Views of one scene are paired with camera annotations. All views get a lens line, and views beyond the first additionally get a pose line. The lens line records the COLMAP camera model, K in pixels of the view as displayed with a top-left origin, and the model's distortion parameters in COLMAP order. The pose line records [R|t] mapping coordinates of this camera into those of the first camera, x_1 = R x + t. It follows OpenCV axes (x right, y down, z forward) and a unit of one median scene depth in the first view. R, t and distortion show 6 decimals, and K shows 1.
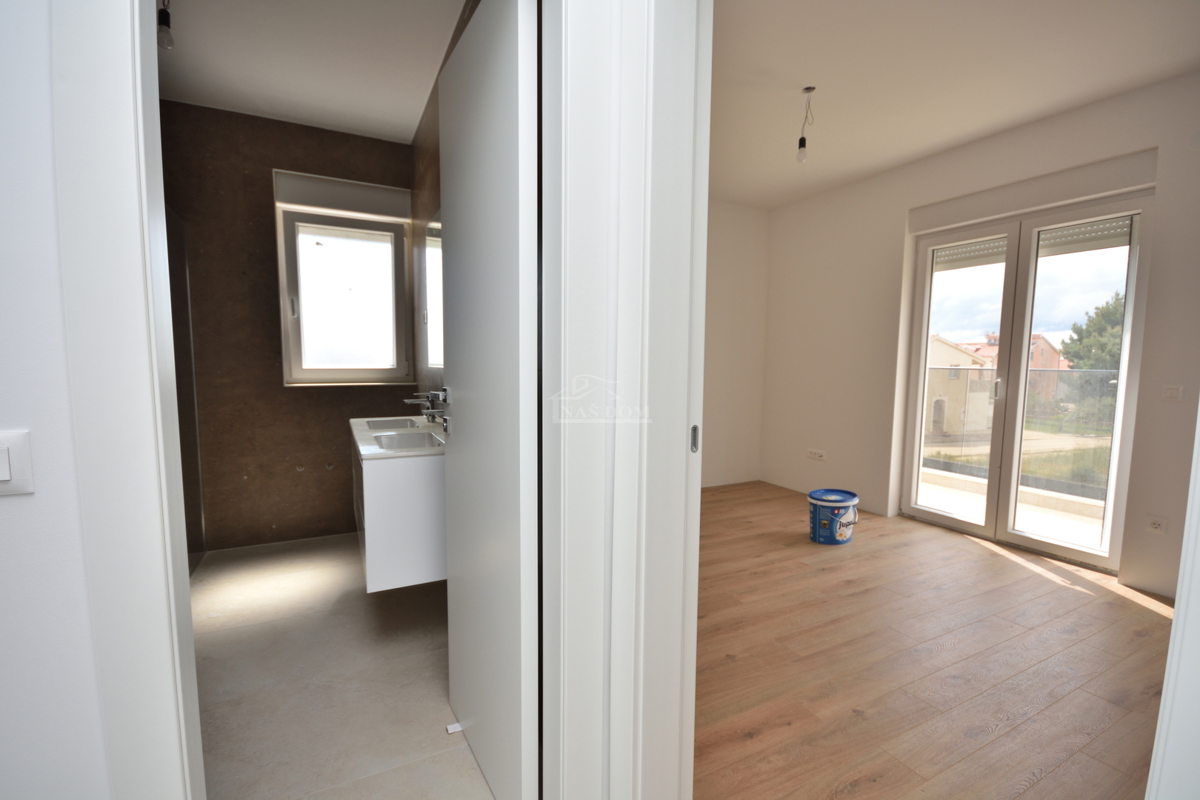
lens RADIAL K [[521.8, 0, 604.7], [0, 521.8, 413.9], [0, 0, 1]] dist [0.014855, -0.013464]
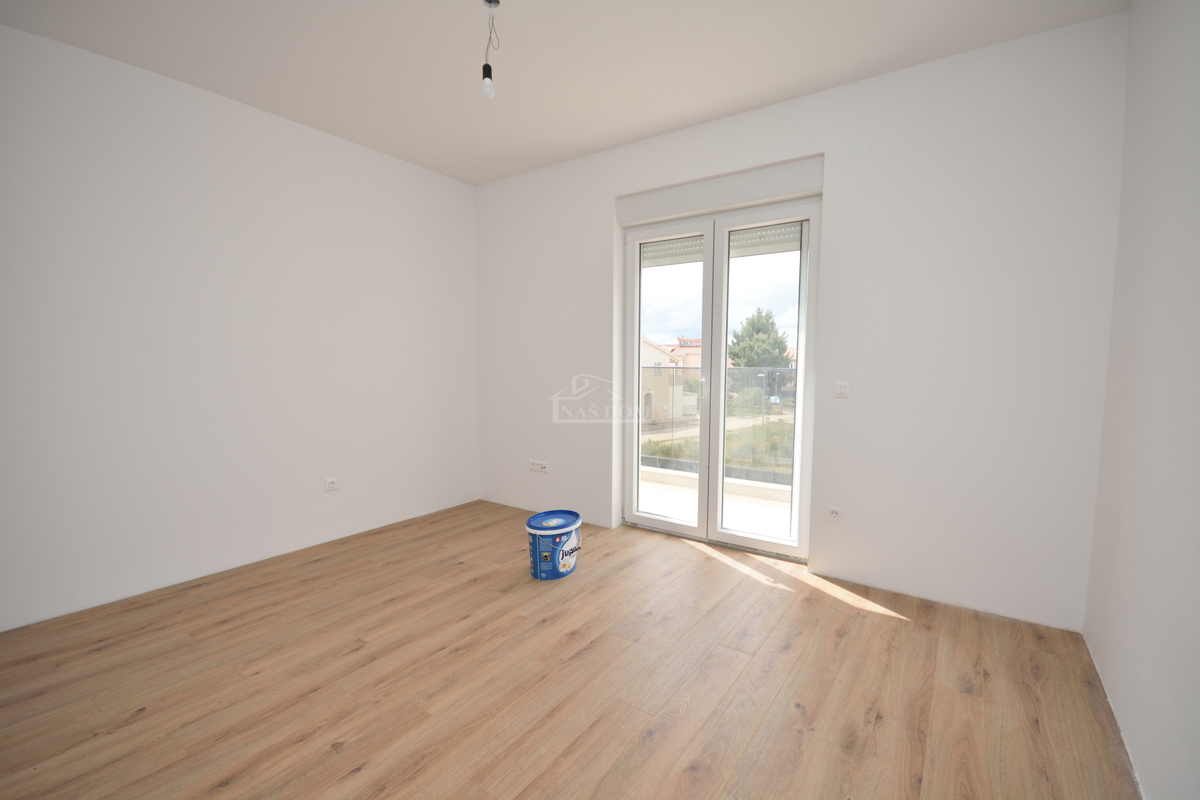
lens RADIAL K [[521.8, 0, 604.7], [0, 521.8, 413.9], [0, 0, 1]] dist [0.014855, -0.013464]
pose [[0.883608, -0.049797, 0.465572, 0.126408], [0.048796, 0.998708, 0.014209, -0.023659], [-0.465678, 0.010163, 0.884896, 0.216392]]
